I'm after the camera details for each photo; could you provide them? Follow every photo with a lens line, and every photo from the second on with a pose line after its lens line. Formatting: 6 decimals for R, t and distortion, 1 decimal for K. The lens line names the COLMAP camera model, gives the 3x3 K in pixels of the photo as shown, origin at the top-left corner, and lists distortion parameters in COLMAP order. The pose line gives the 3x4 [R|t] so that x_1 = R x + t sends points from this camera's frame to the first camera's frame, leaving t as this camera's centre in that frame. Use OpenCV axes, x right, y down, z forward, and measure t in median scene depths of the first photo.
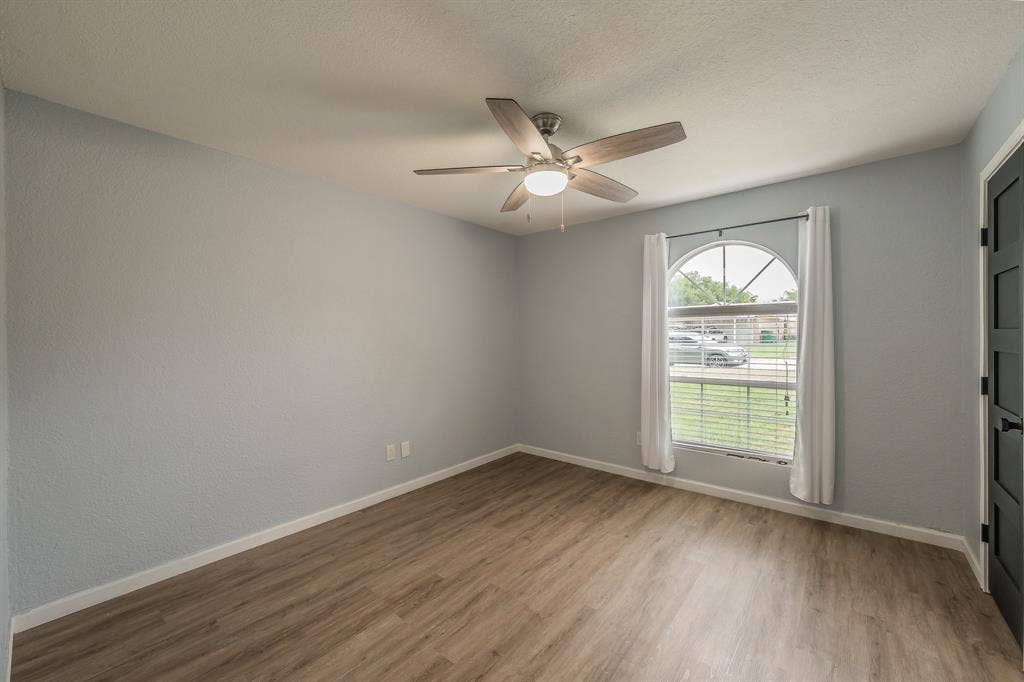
lens RADIAL K [[385.4, 0, 513.7], [0, 385.4, 337.4], [0, 0, 1]] dist [0.000409, 0.000069]
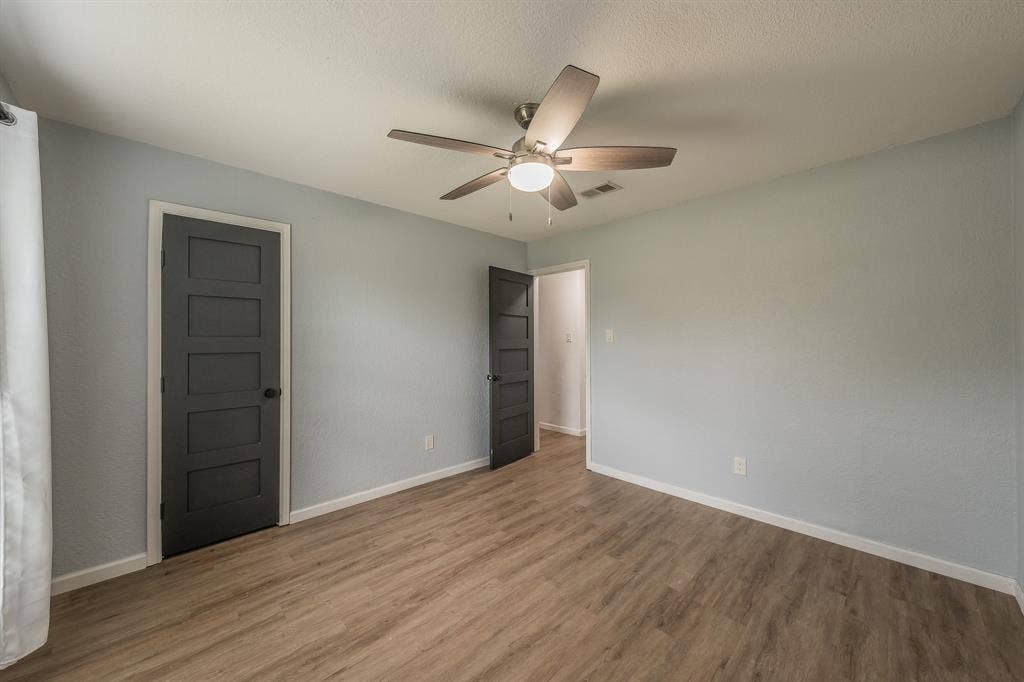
lens RADIAL K [[385.4, 0, 513.7], [0, 385.4, 337.4], [0, 0, 1]] dist [0.000409, 0.000069]
pose [[-0.995304, 0.013036, 0.095918, 0.039634], [0.012722, 0.999912, -0.003881, -0.001707], [-0.095960, -0.002643, -0.995382, 1.990859]]
